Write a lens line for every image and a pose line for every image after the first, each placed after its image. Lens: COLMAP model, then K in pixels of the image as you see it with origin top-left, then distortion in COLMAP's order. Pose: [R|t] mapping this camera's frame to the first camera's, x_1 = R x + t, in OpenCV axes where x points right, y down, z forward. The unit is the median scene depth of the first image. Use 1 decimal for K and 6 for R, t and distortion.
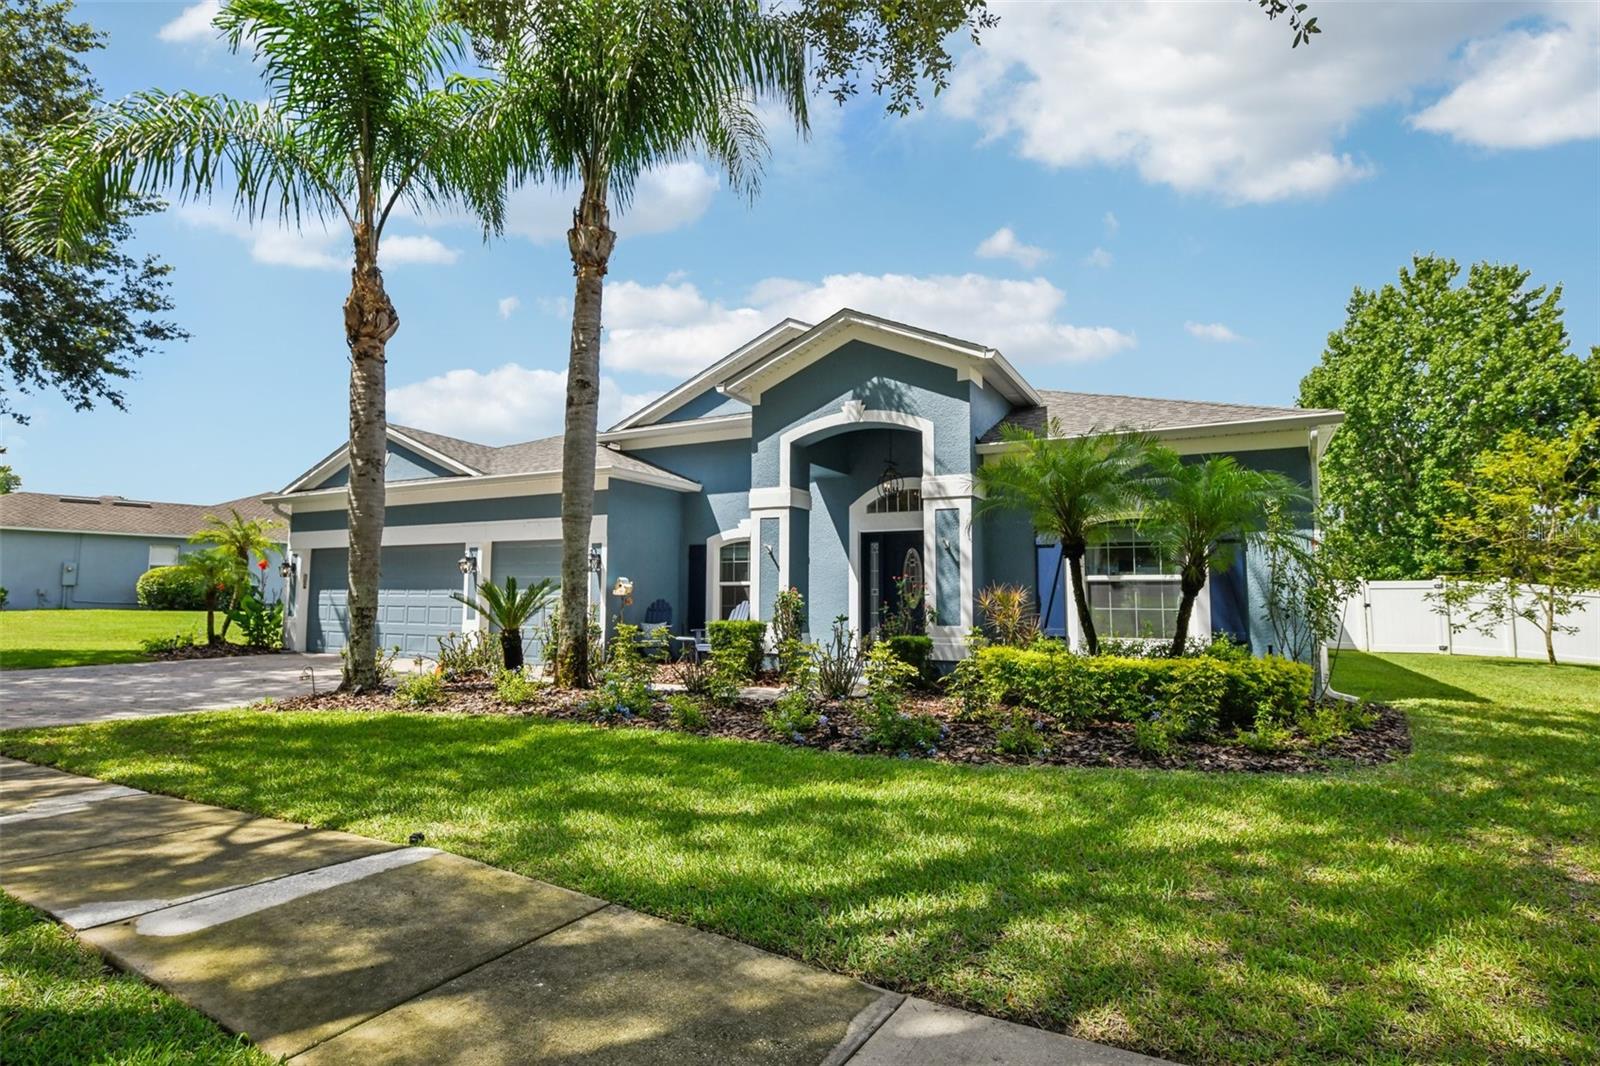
lens RADIAL K [[865.5, 0, 800.7], [0, 865.5, 528.0], [0, 0, 1]] dist [-0.004332, -0.000182]
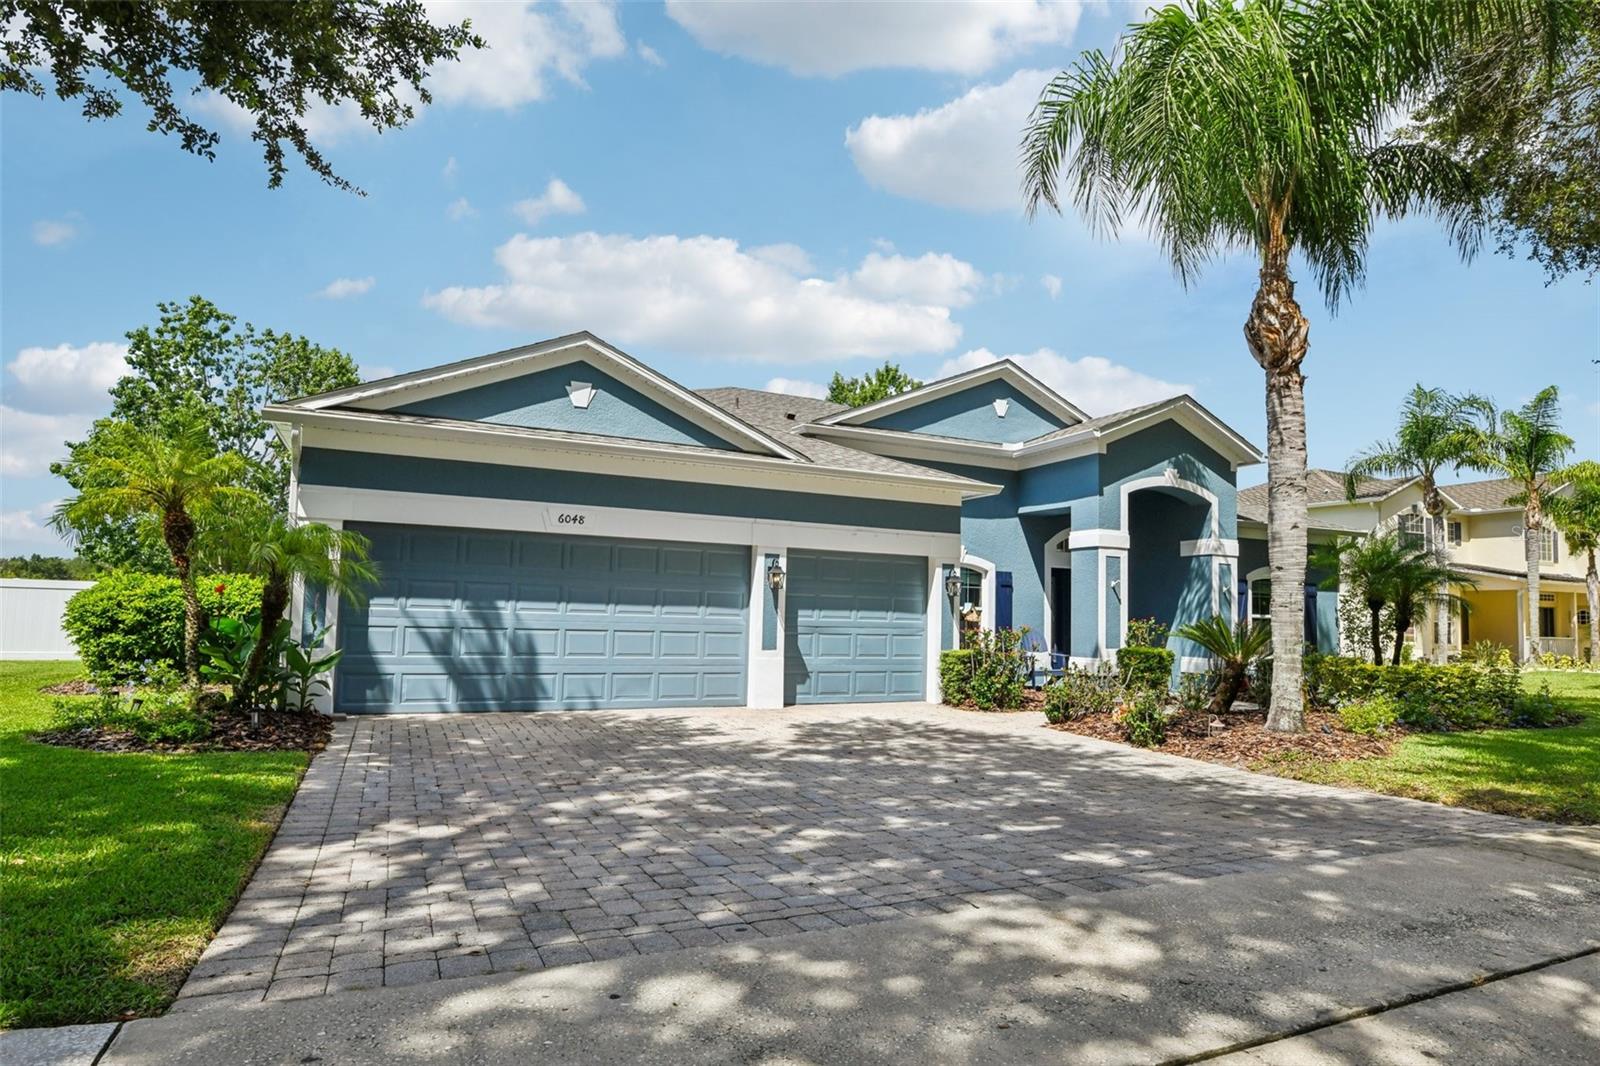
lens RADIAL K [[872.9, 0, 829.2], [0, 872.9, 579.6], [0, 0, 1]] dist [-0.025309, 0.000014]
pose [[0.581040, 0.043291, 0.812723, -0.954822], [-0.089119, 0.995964, 0.010662, 0.032247], [-0.808981, -0.078624, 0.582552, 0.514357]]
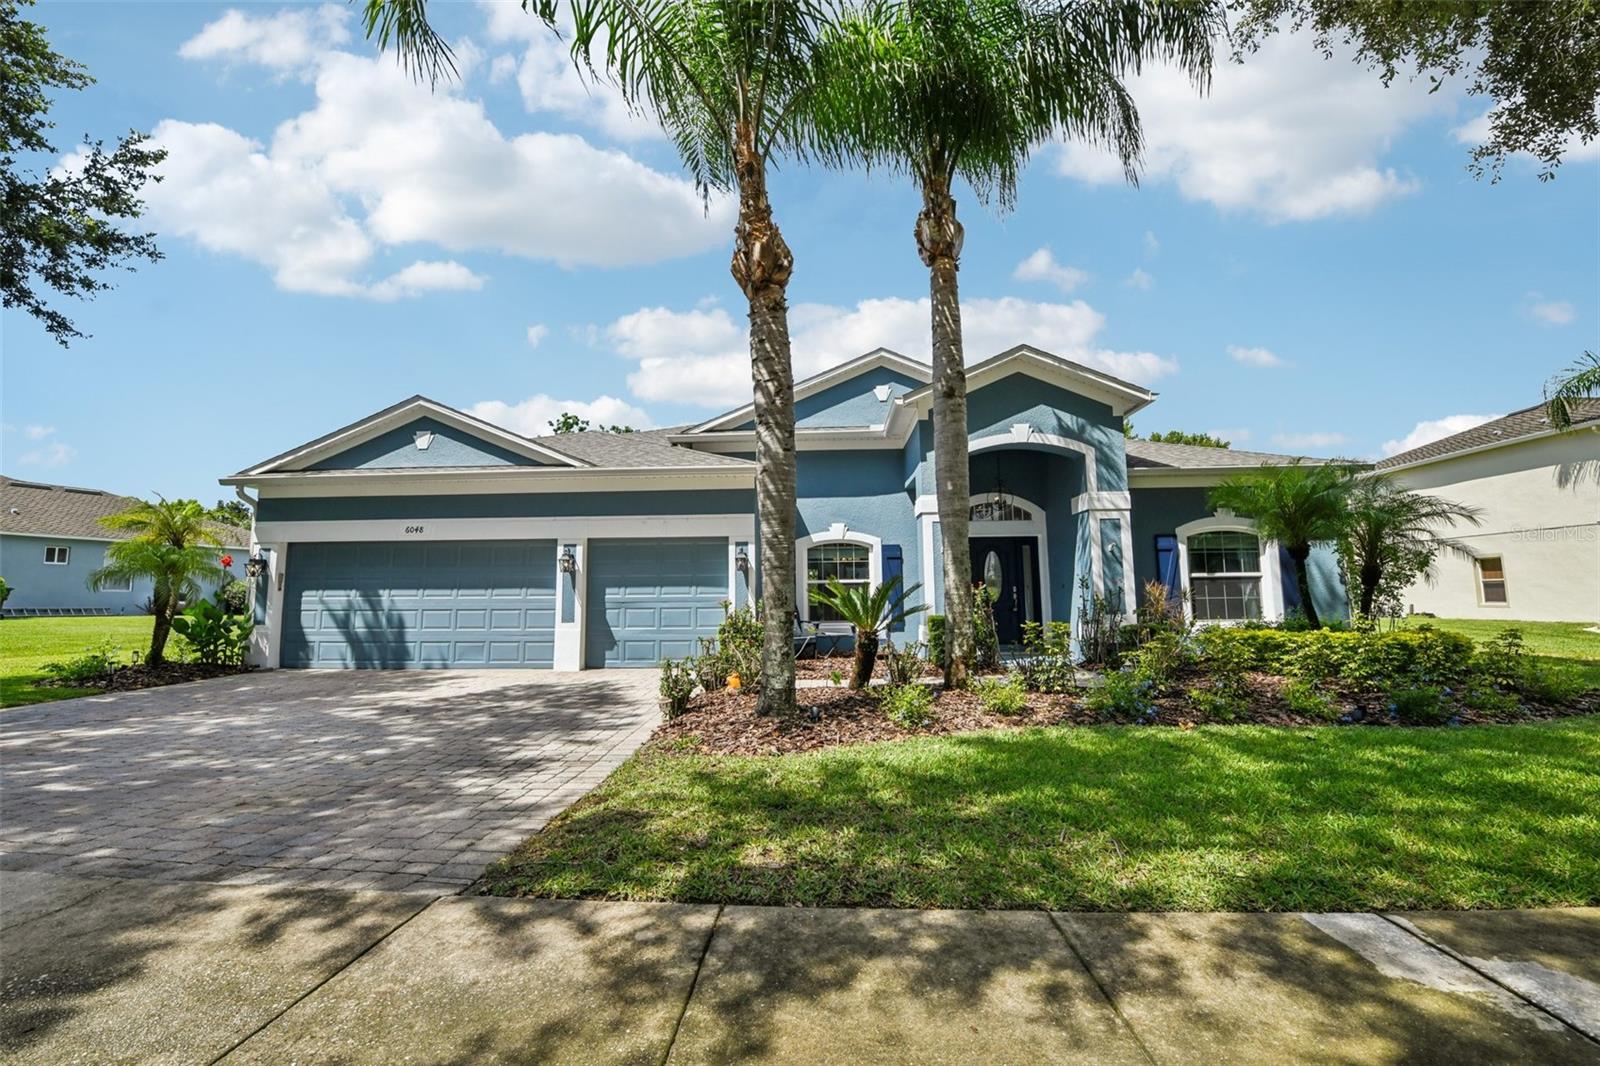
lens RADIAL K [[651.6, 0, 804.0], [0, 651.6, 520.8], [0, 0, 1]] dist [-0.000633, 0.000023]
pose [[0.904789, 0.033509, 0.424539, -0.445464], [-0.022186, 0.999255, -0.031589, 0.014379], [-0.425281, 0.019163, 0.904858, 0.259293]]
